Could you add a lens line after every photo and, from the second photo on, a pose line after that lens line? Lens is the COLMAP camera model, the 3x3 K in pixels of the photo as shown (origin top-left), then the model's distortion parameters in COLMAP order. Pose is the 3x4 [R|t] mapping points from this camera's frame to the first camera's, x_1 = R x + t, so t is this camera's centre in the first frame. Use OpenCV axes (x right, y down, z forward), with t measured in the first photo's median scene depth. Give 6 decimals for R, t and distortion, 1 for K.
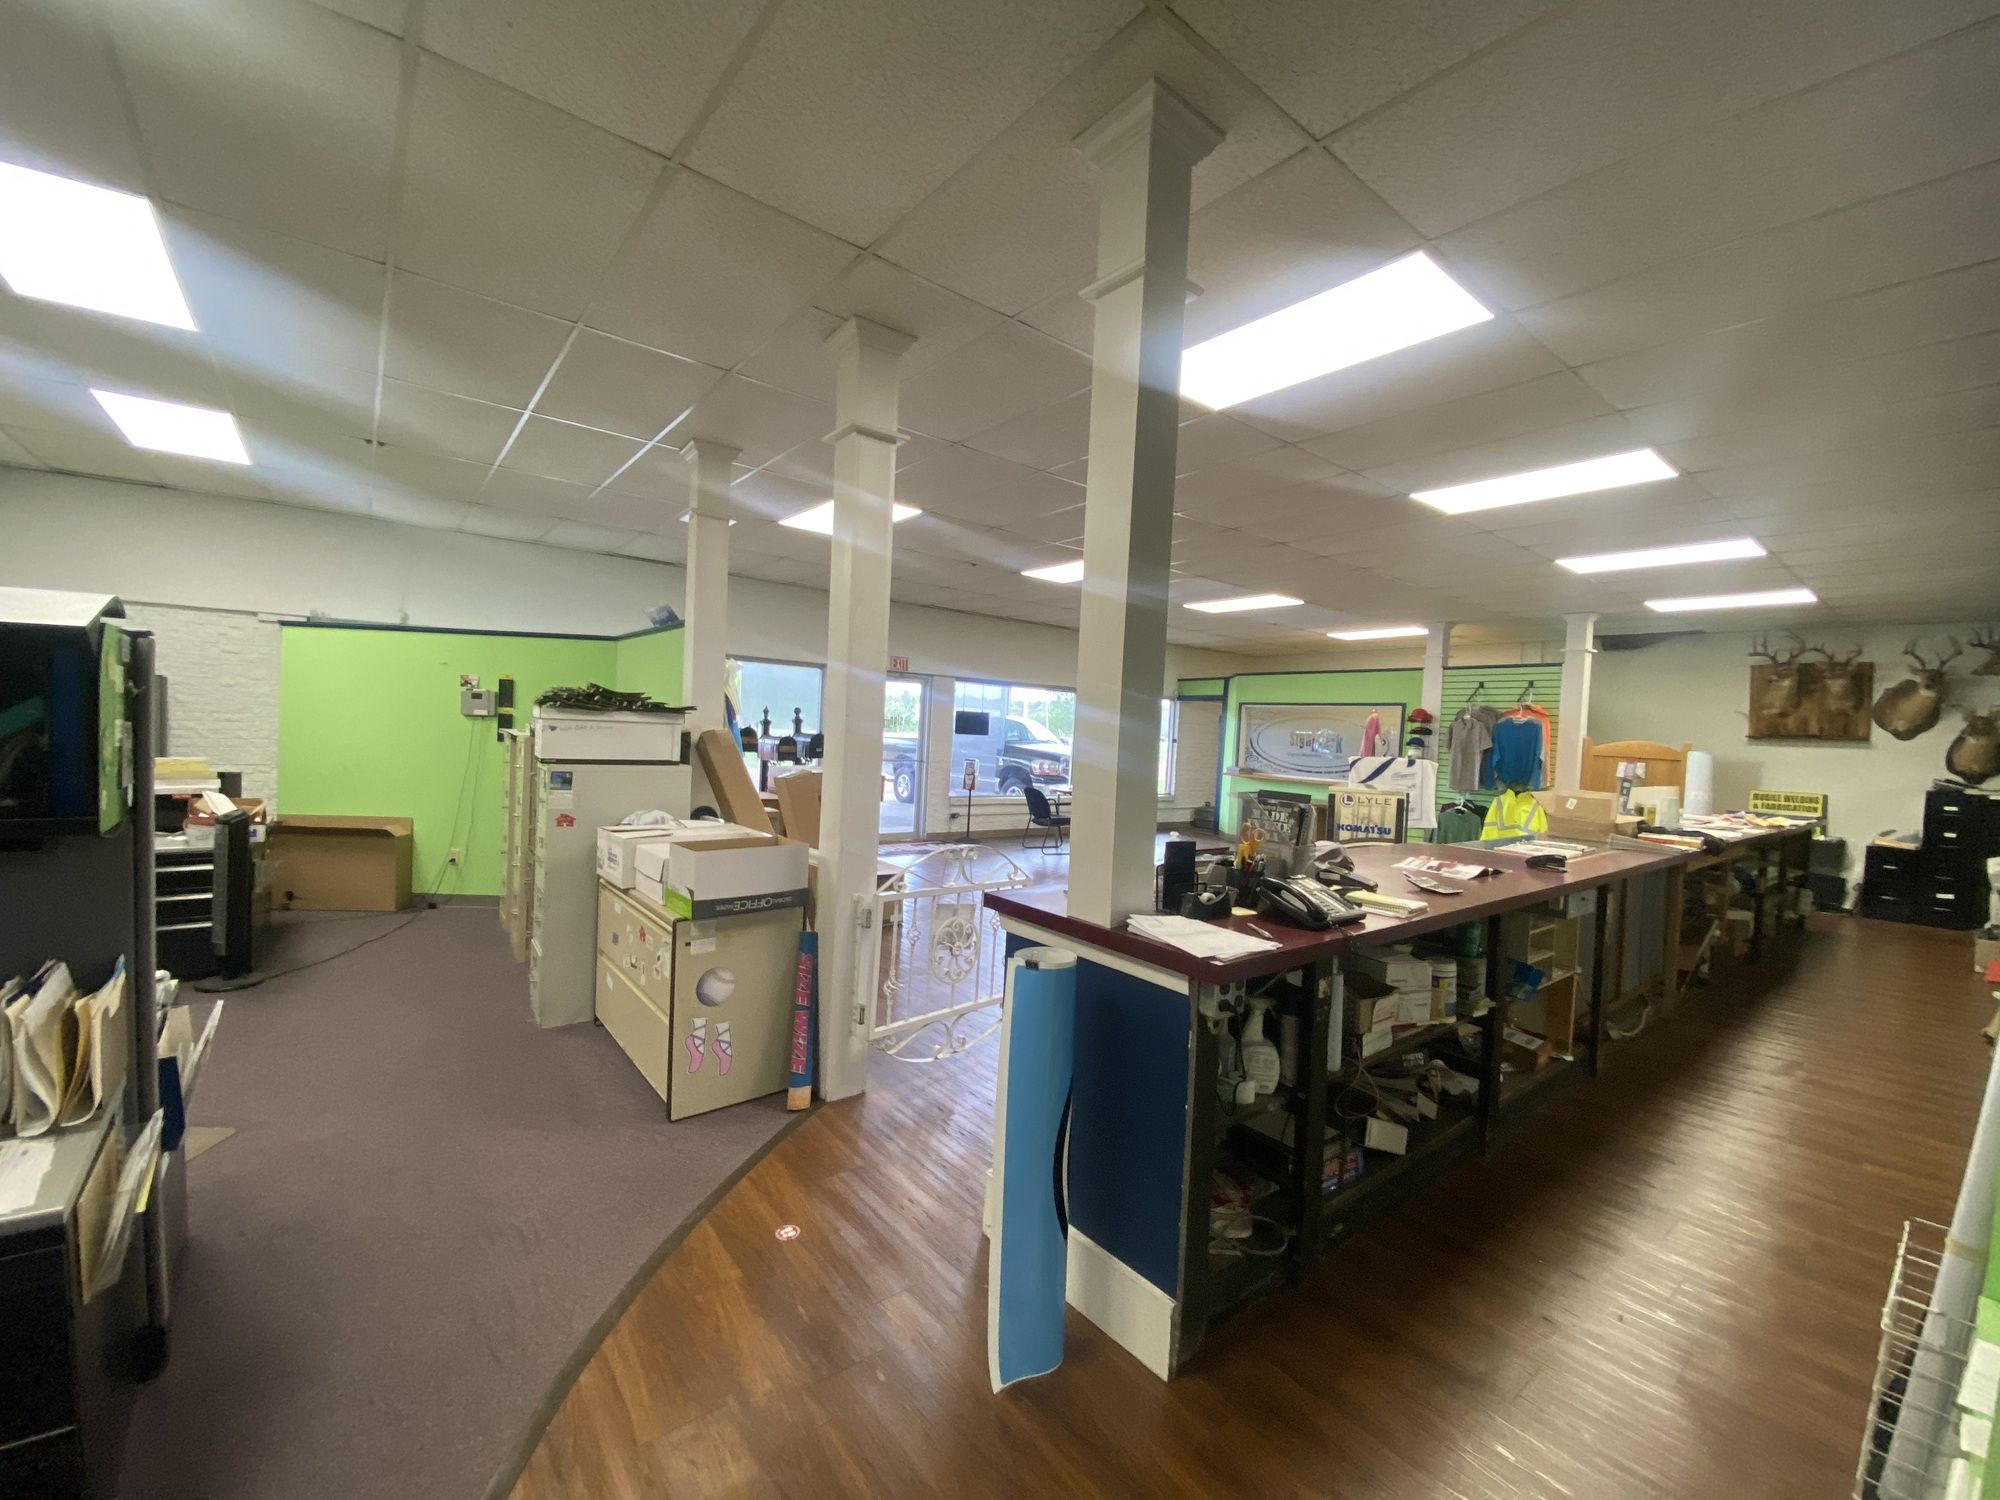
lens RADIAL K [[818.4, 0, 997.8], [0, 818.4, 754.2], [0, 0, 1]] dist [-0.027193, -0.000294]
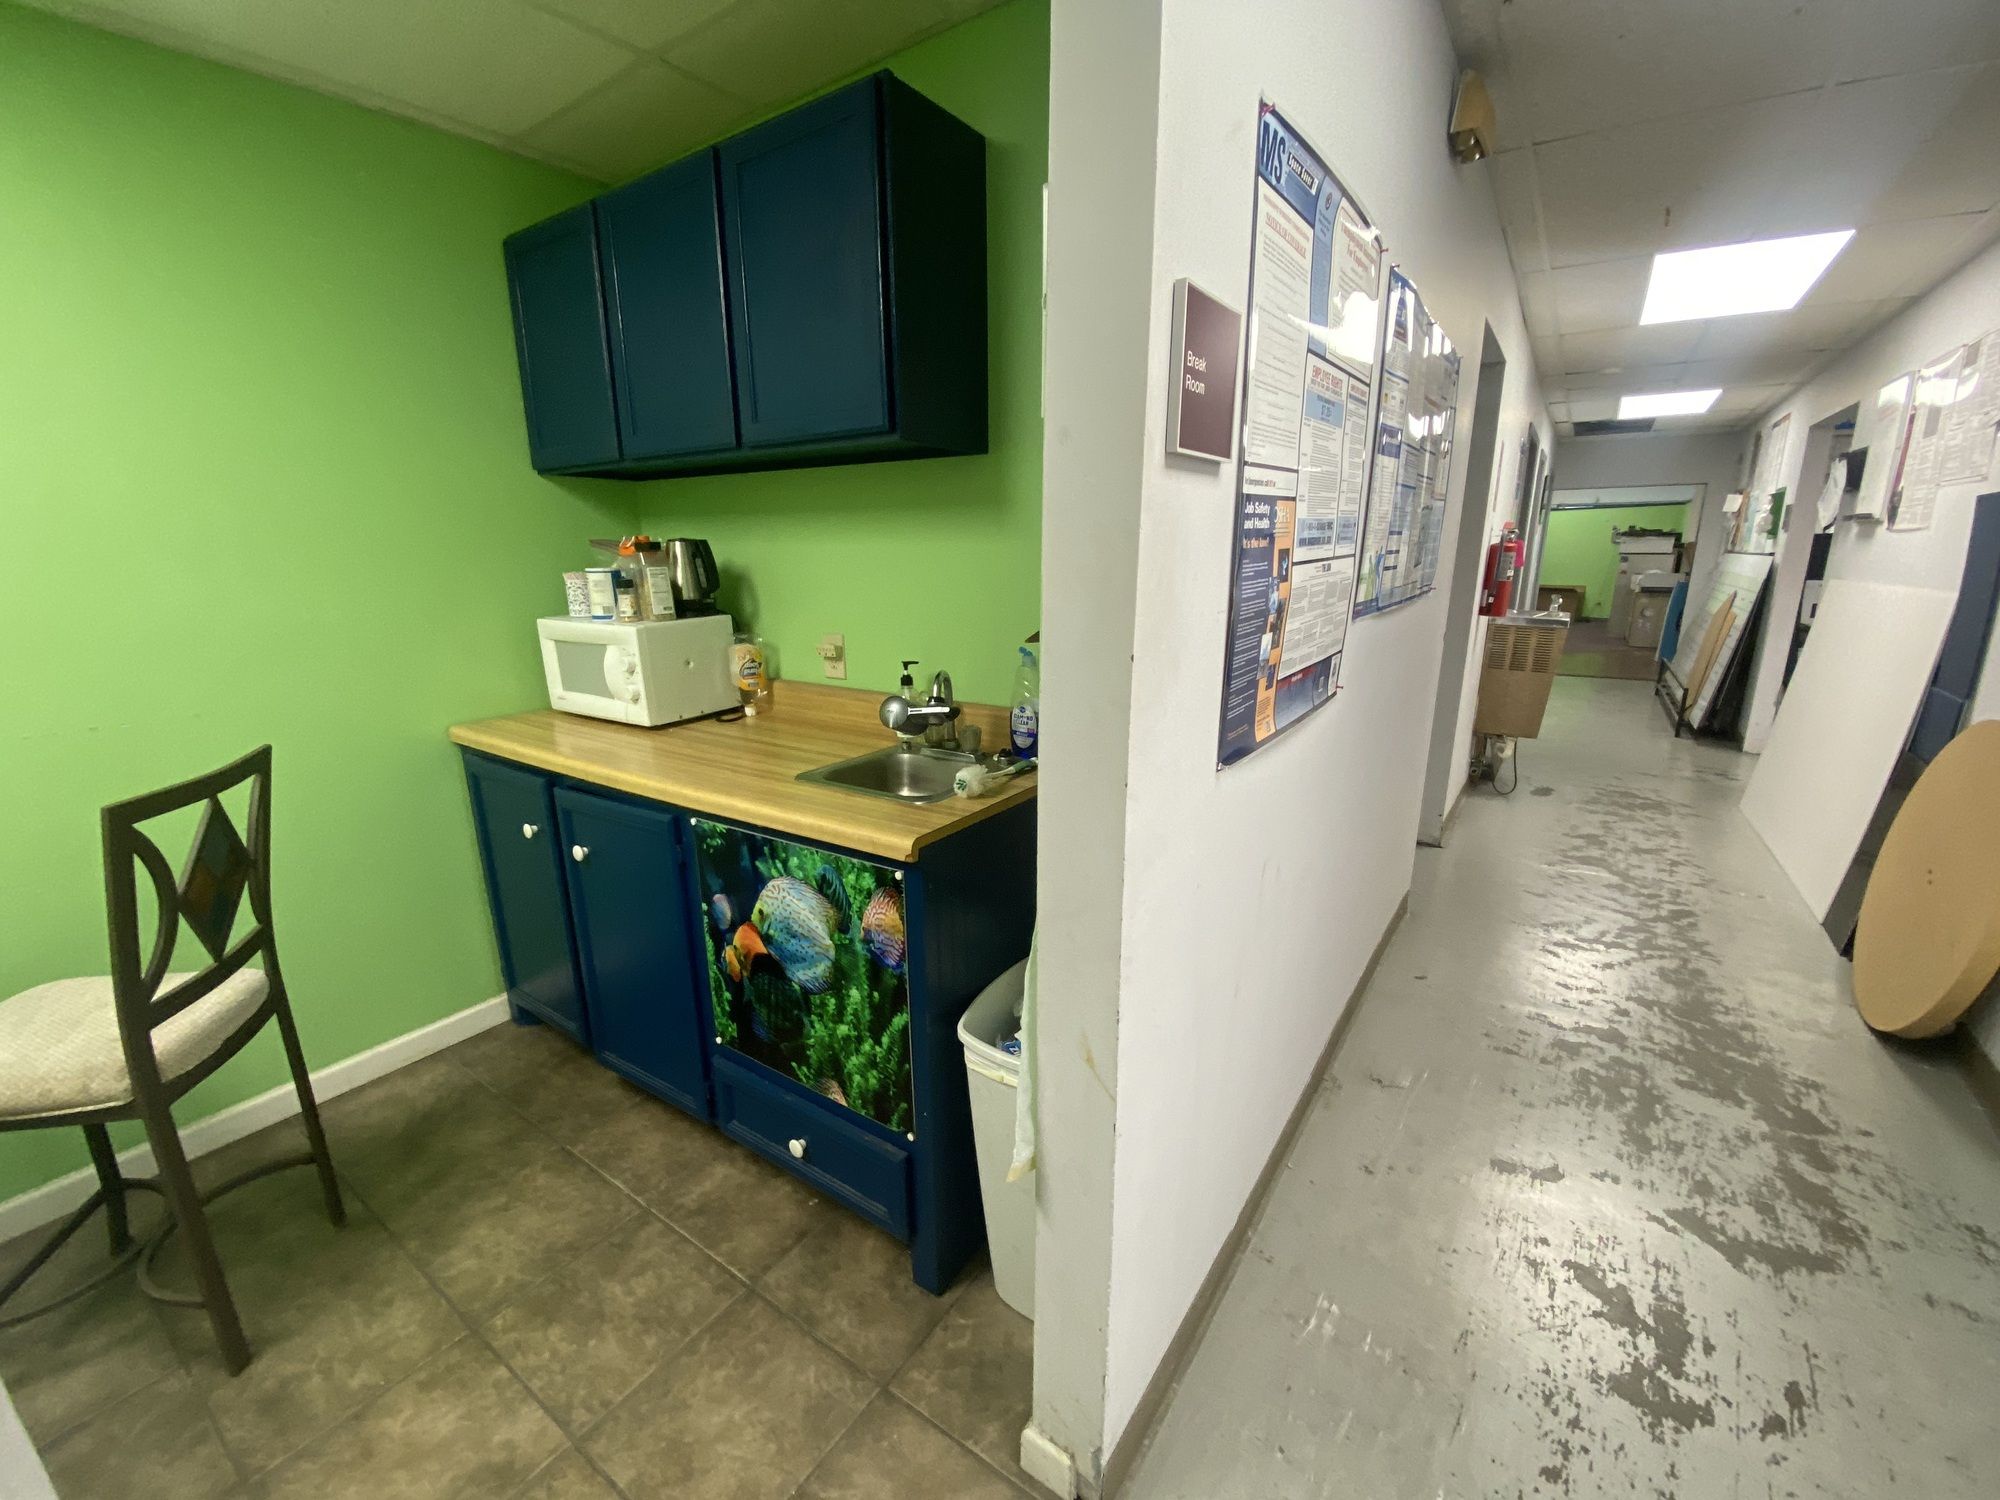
lens RADIAL K [[818.4, 0, 1000.6], [0, 818.4, 755.1], [0, 0, 1]] dist [-0.027193, -0.000294]
pose [[0.278778, 0.195611, -0.940223, 1.910716], [-0.006147, 0.979380, 0.201935, 0.162914], [0.960336, -0.050515, 0.274232, -2.275119]]
